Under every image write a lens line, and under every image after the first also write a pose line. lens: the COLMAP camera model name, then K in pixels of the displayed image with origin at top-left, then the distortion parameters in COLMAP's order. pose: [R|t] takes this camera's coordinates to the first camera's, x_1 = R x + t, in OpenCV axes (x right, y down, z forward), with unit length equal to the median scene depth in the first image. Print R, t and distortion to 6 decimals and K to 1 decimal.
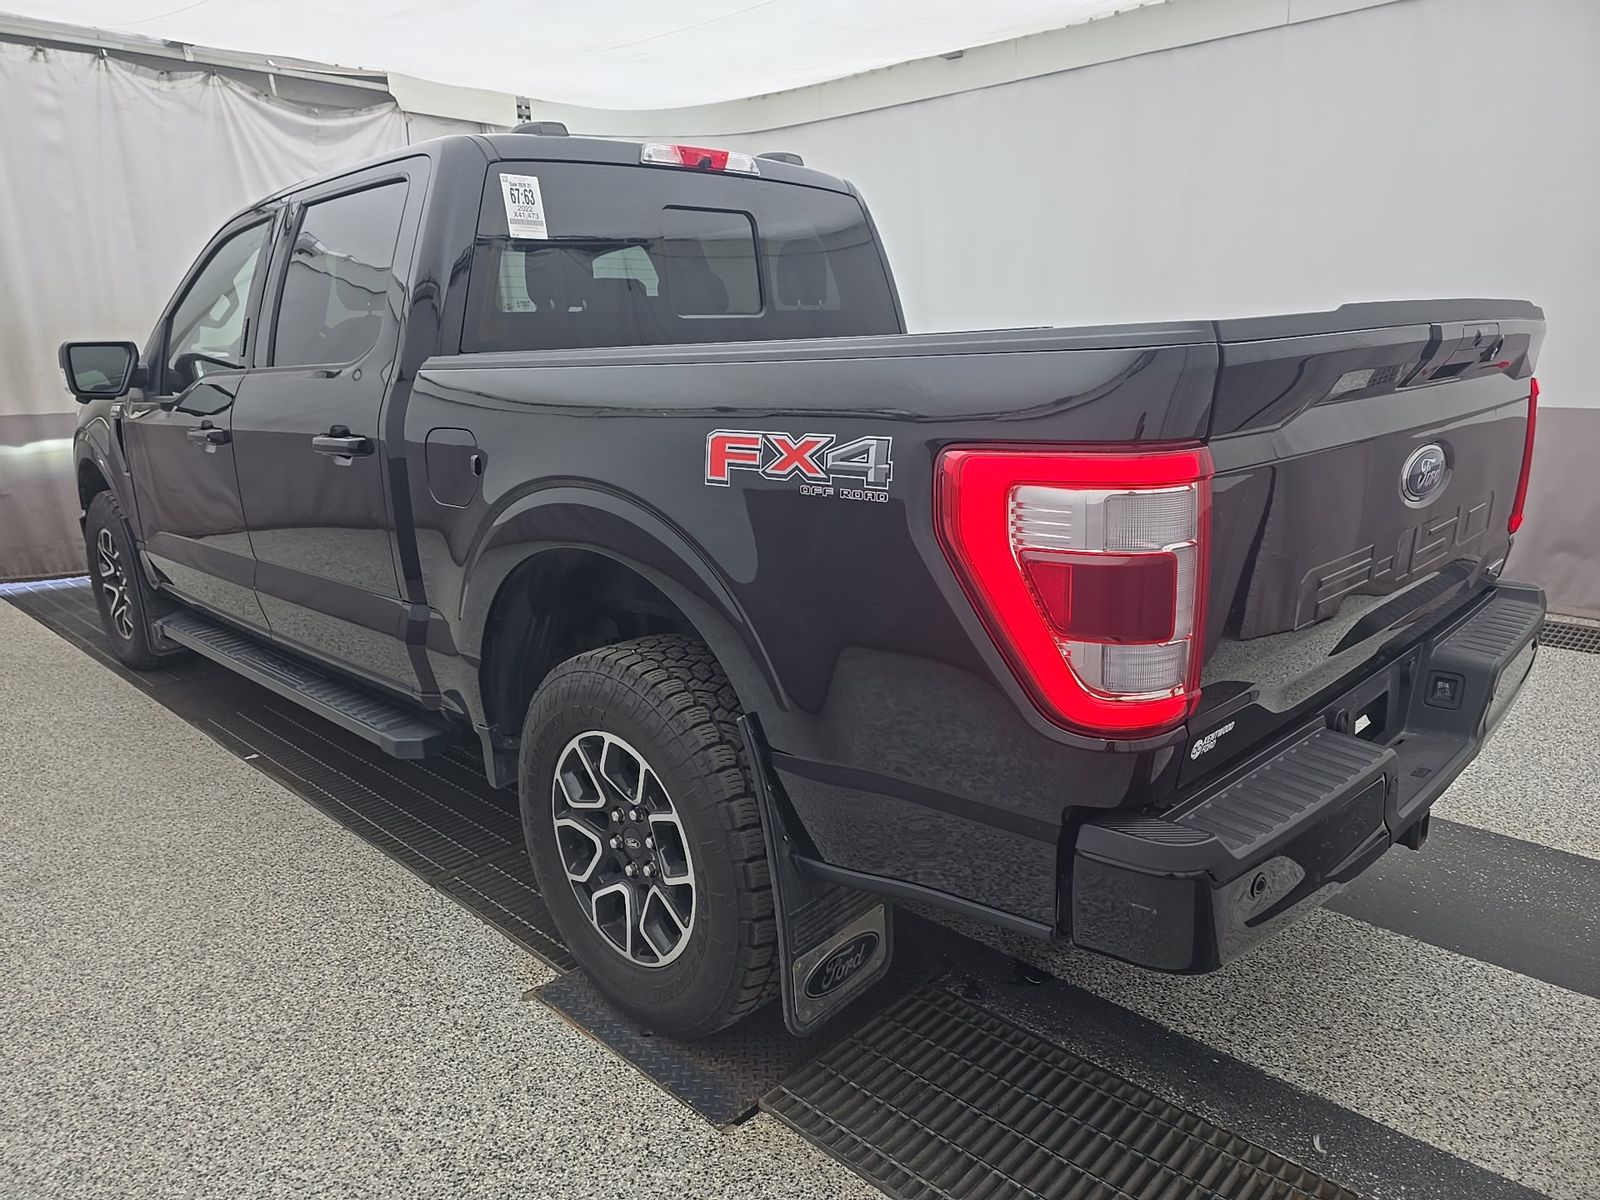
lens RADIAL K [[1196.2, 0, 800.5], [0, 1196.2, 602.1], [0, 0, 1]] dist [0.084048, -0.005549]
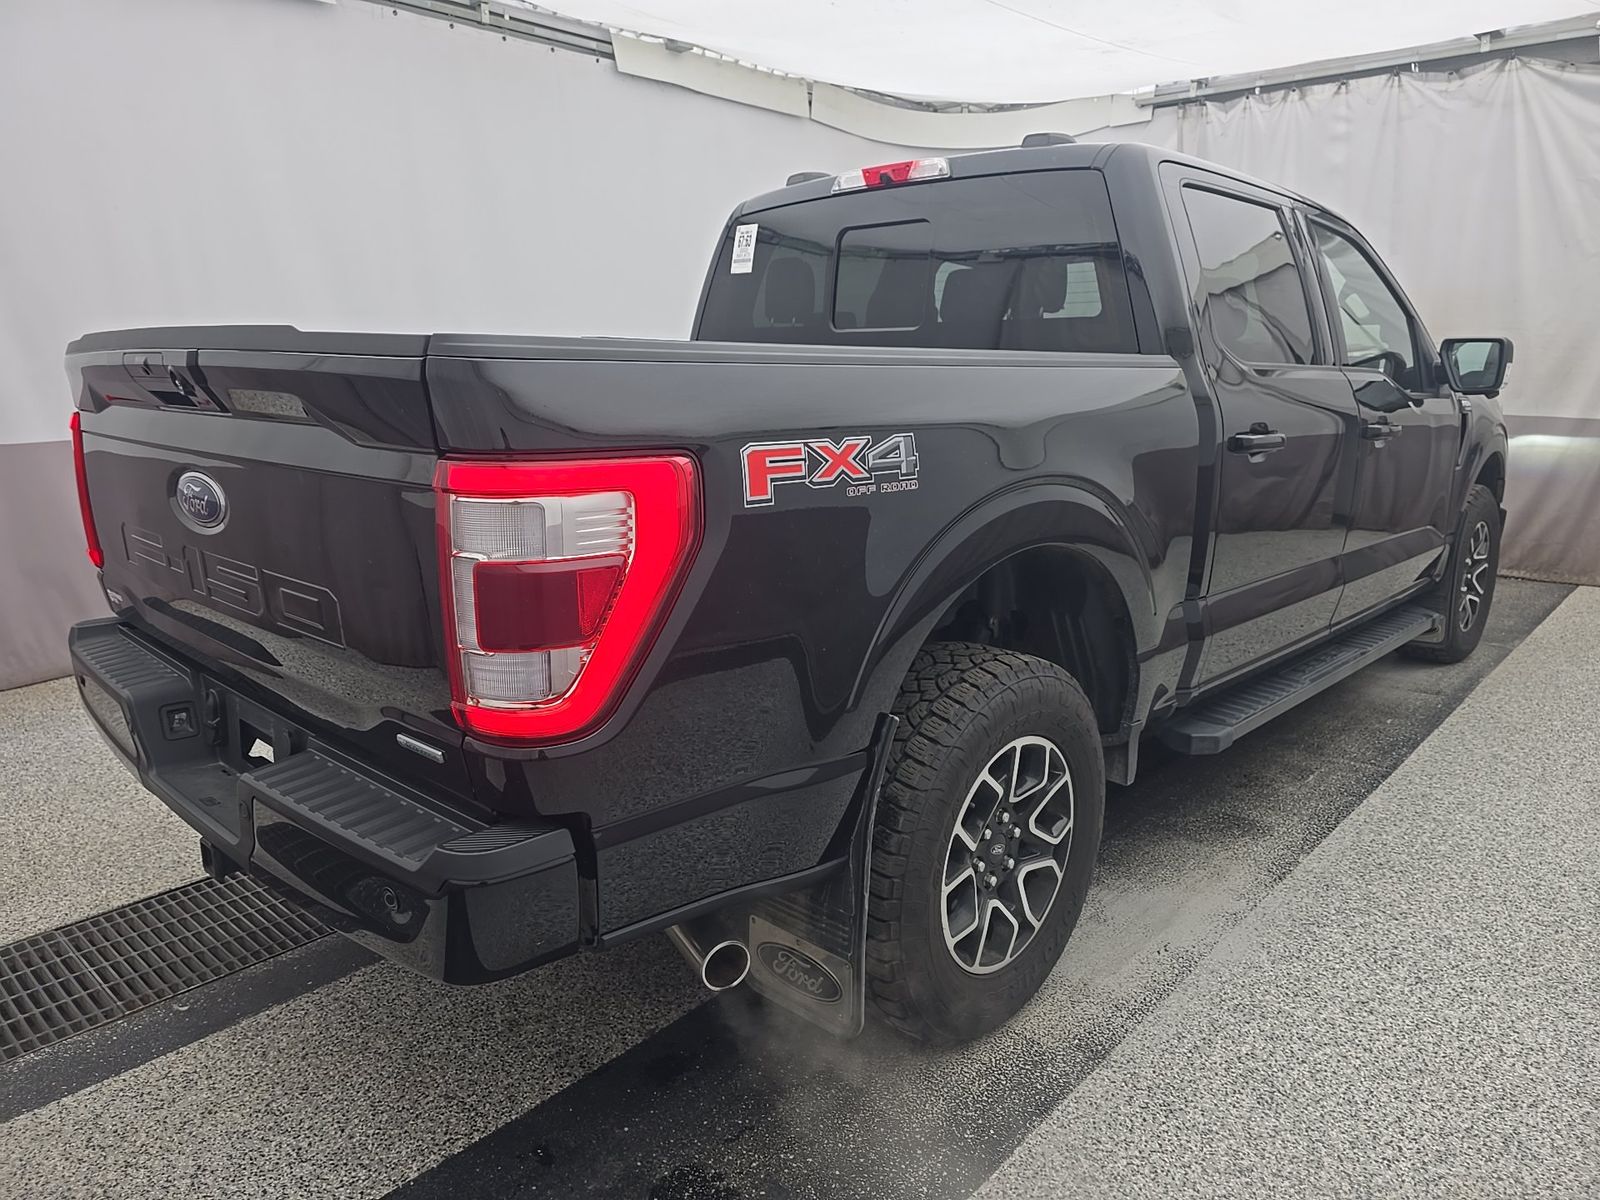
lens RADIAL K [[1196.2, 0, 711.1], [0, 1196.2, 608.6], [0, 0, 1]] dist [0.084048, -0.005549]
pose [[0.016227, -0.178844, 0.983744, -1.047365], [0.200935, 0.964385, 0.172010, -0.201206], [-0.979470, 0.194878, 0.051585, 1.097989]]
